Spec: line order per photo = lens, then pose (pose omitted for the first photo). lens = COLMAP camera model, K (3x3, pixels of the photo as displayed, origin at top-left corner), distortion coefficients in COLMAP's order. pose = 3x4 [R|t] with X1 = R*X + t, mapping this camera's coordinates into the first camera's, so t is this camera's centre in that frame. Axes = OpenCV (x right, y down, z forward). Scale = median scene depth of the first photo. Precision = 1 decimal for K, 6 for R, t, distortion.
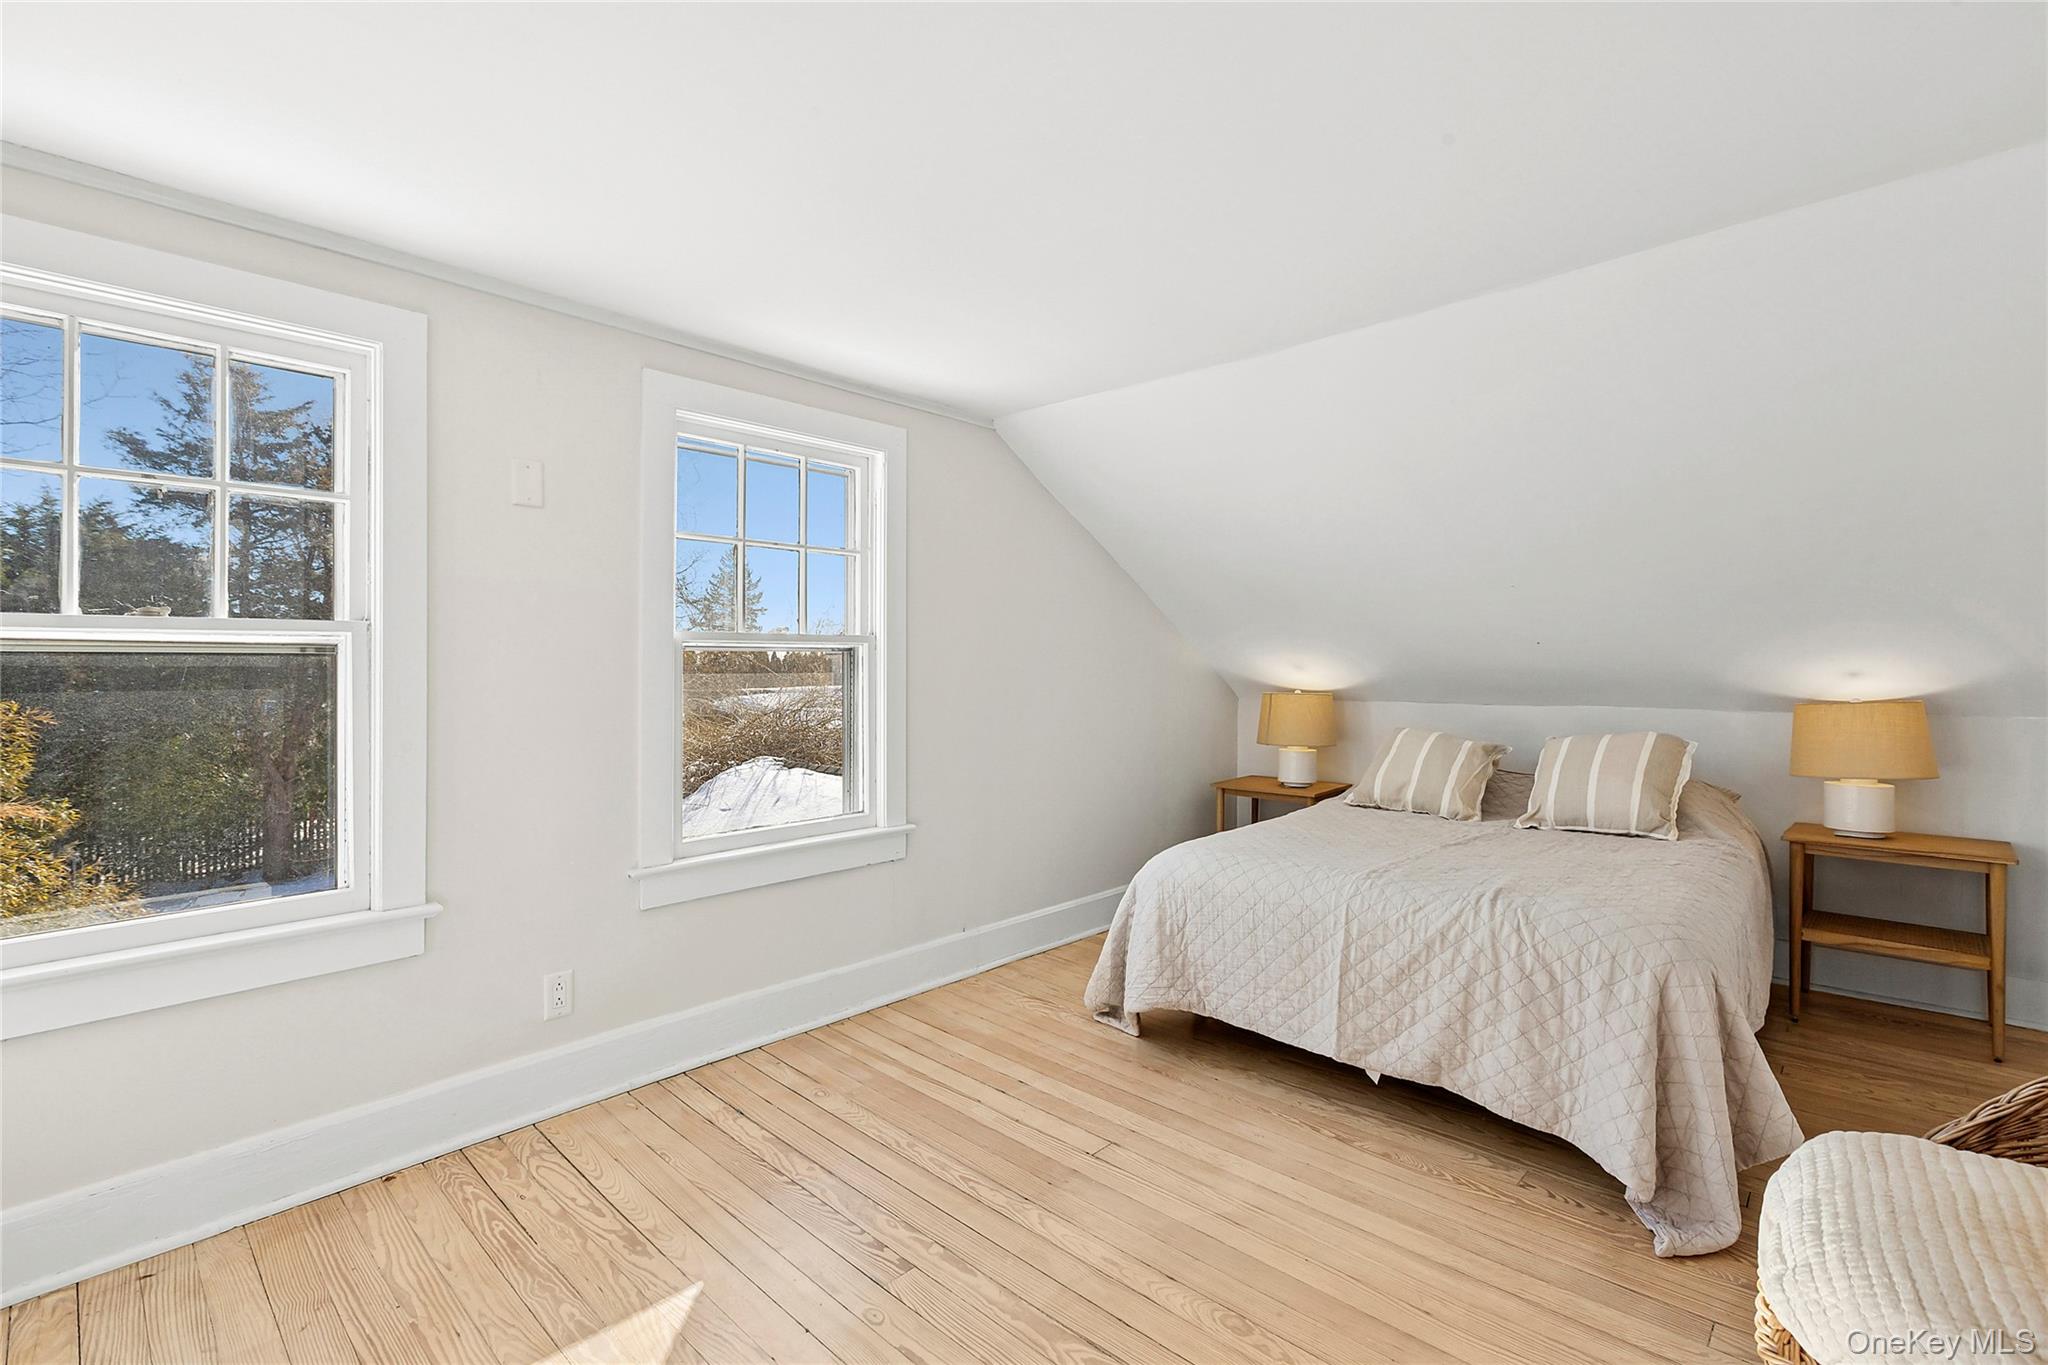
lens RADIAL K [[916.1, 0, 1029.5], [0, 916.1, 670.7], [0, 0, 1]] dist [0.013734, 0.000312]
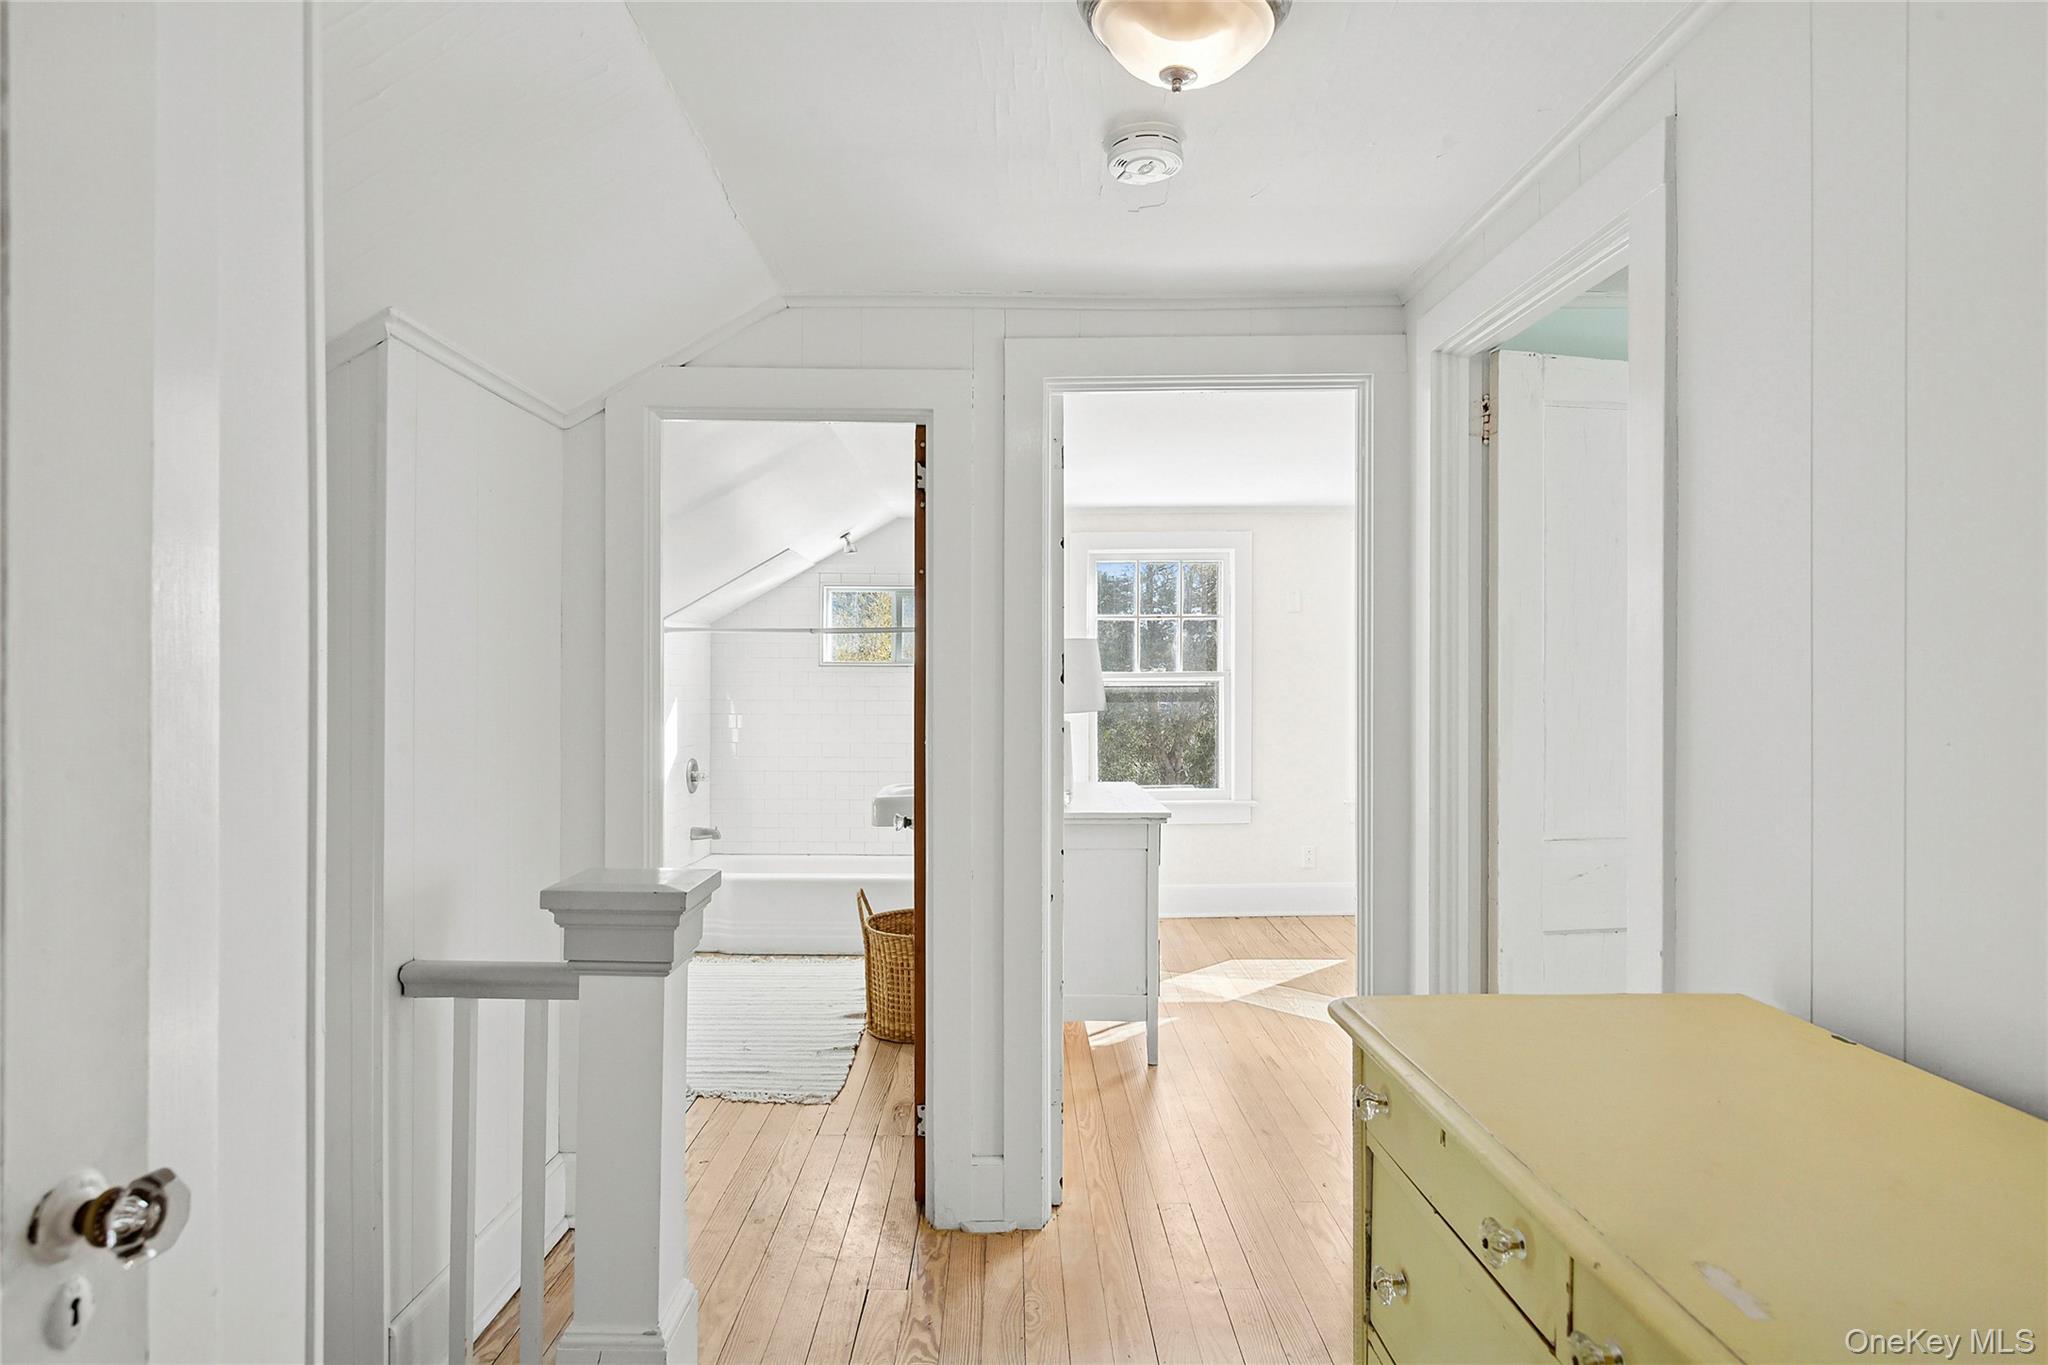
lens RADIAL K [[1174.1, 0, 1022.4], [0, 1174.1, 675.9], [0, 0, 1]] dist [0.000746, 0.000028]
pose [[0.697844, 0.002606, -0.716245, 0.969507], [-0.002952, 0.999995, 0.000762, -0.044360], [0.716244, 0.001582, 0.697849, -1.343250]]
